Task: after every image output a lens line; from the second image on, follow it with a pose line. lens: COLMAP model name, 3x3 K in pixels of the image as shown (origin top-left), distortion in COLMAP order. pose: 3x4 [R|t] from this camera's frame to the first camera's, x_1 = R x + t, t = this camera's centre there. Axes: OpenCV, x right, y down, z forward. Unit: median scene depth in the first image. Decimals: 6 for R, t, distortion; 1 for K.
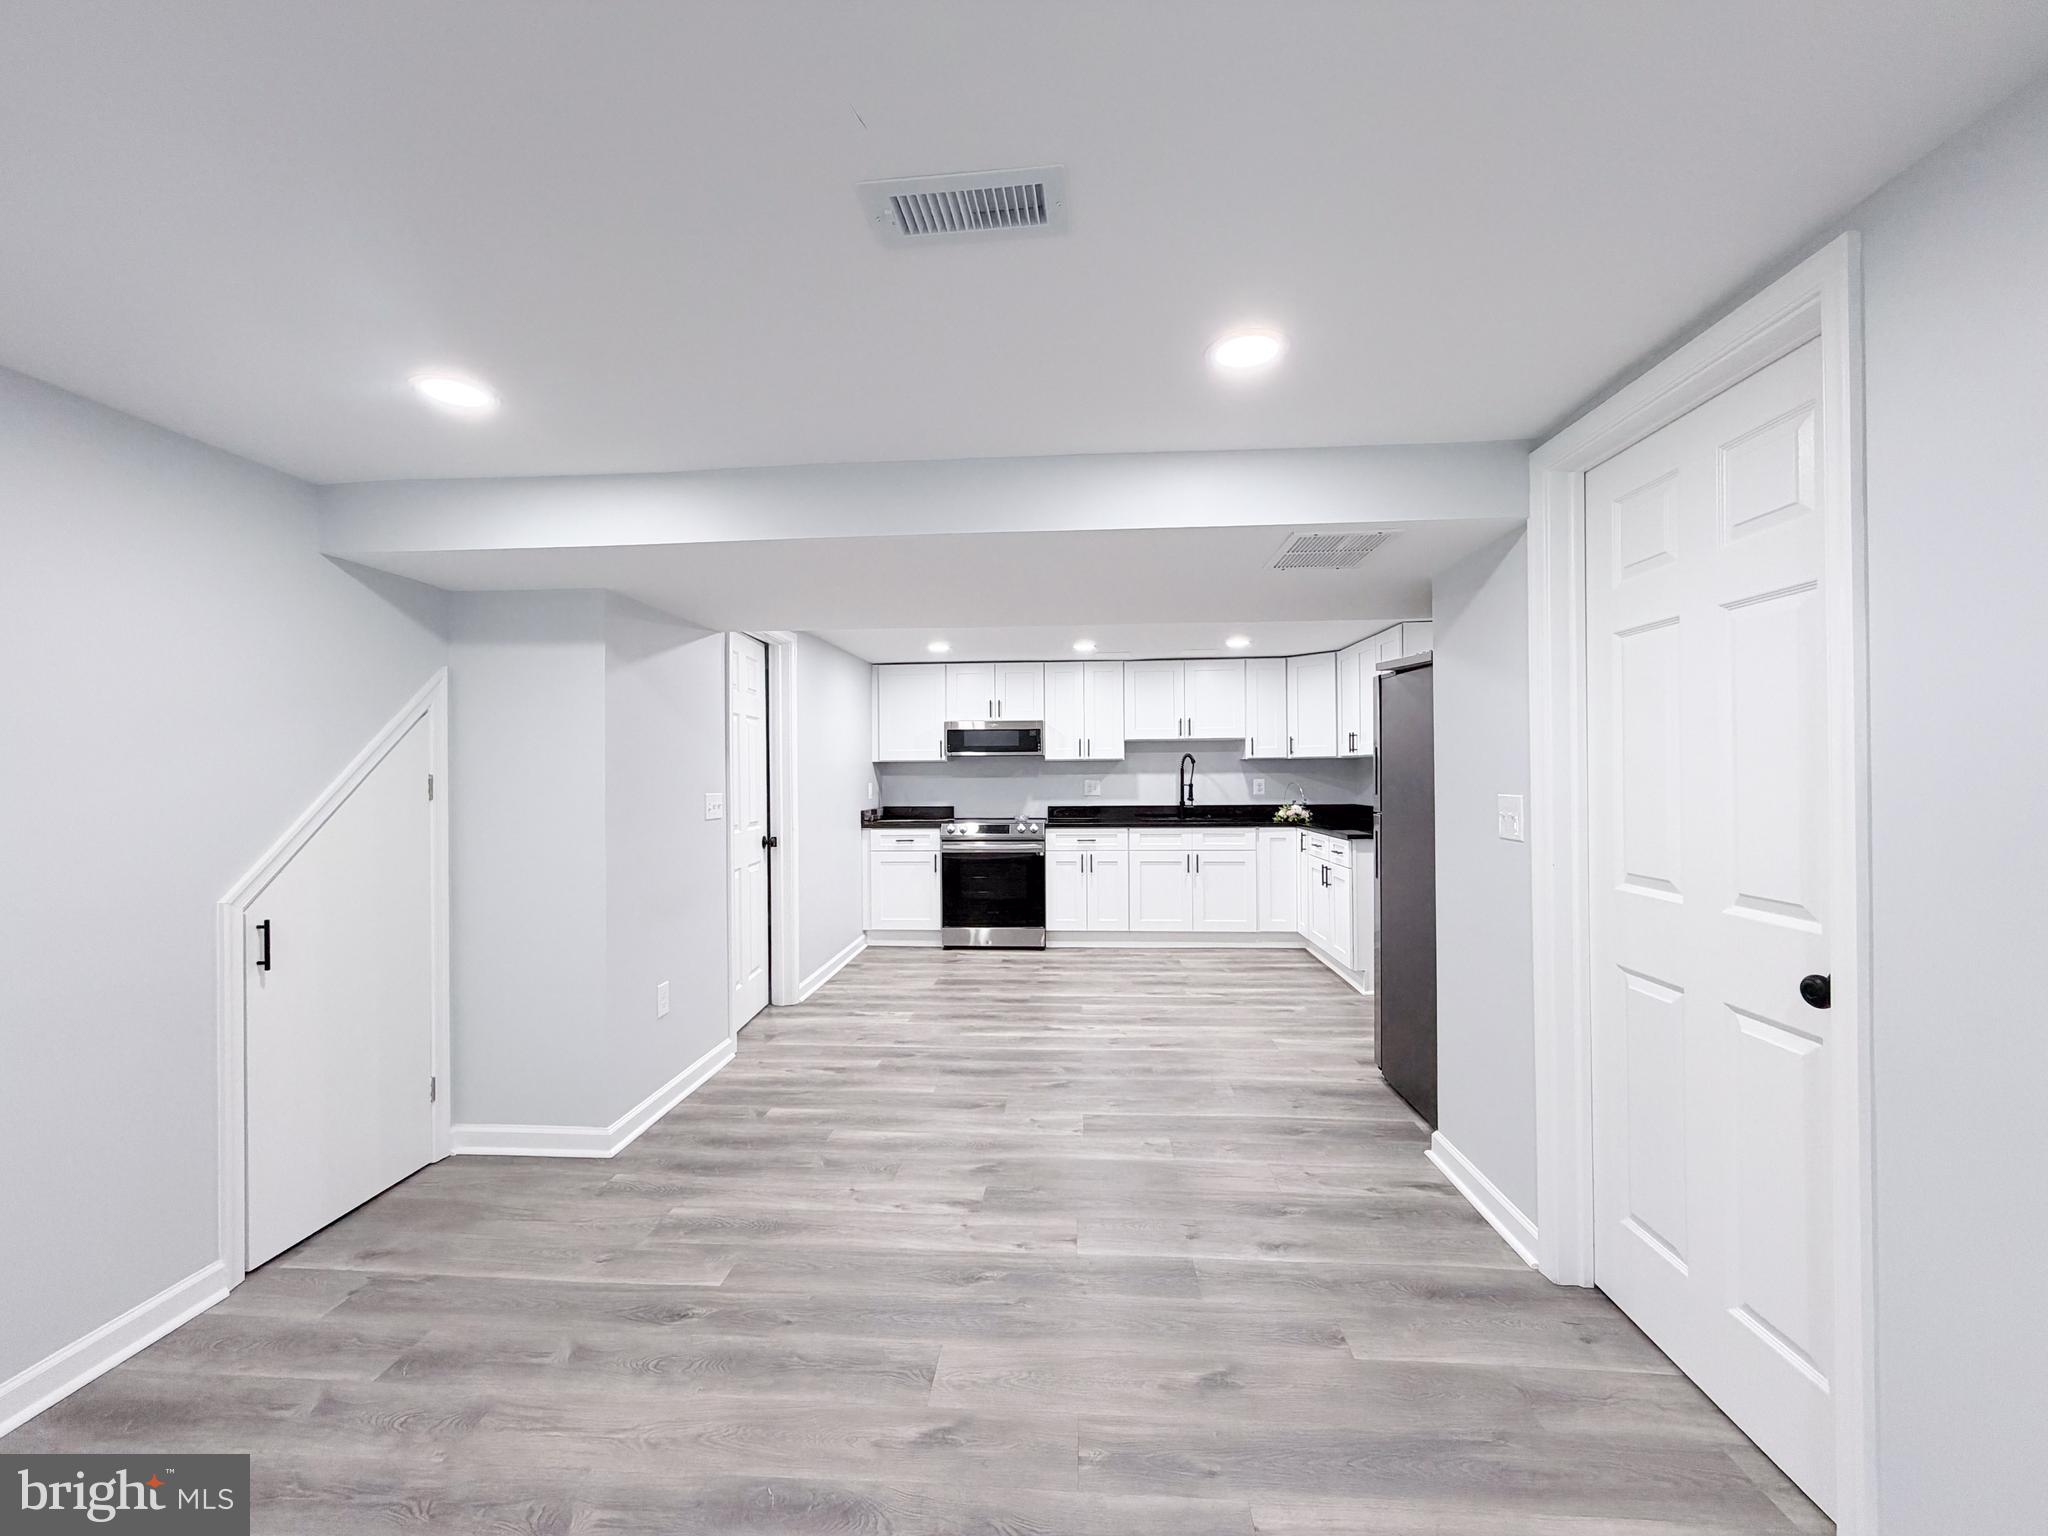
lens RADIAL K [[819.8, 0, 1043.2], [0, 819.8, 788.6], [0, 0, 1]] dist [0.000685, -0.000168]
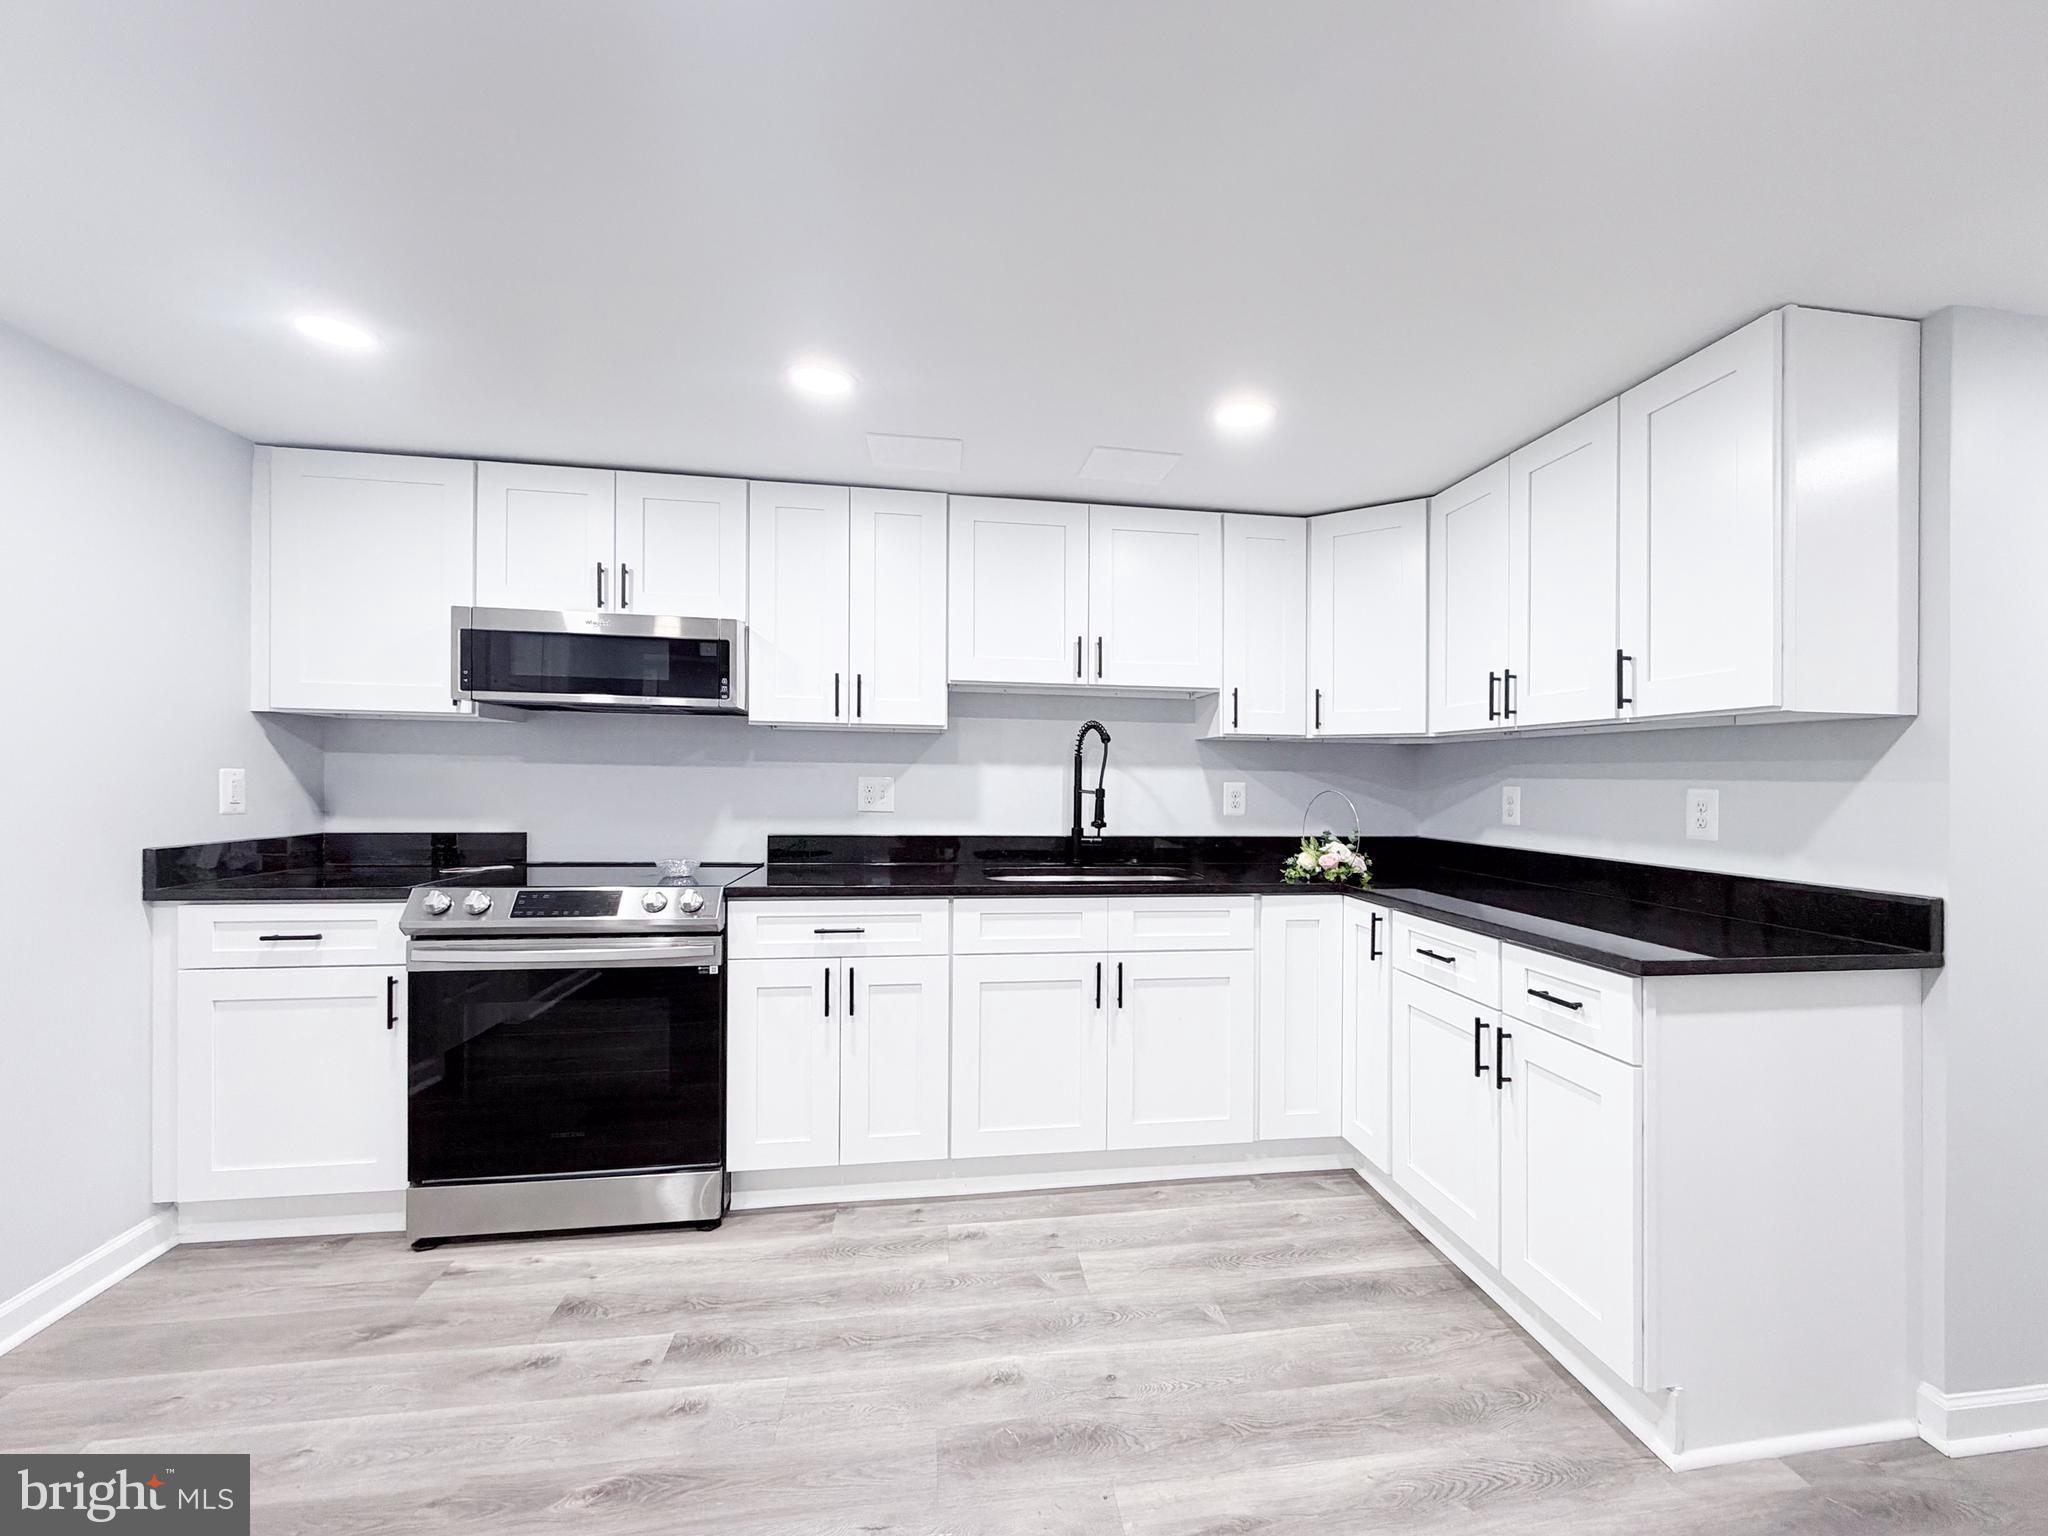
lens RADIAL K [[819.8, 0, 1041.4], [0, 819.8, 786.4], [0, 0, 1]] dist [0.000685, -0.000168]
pose [[0.984032, 0.020214, 0.176841, 0.075673], [-0.018216, 0.999751, -0.012914, -0.001043], [-0.177058, 0.009487, 0.984155, 0.601389]]
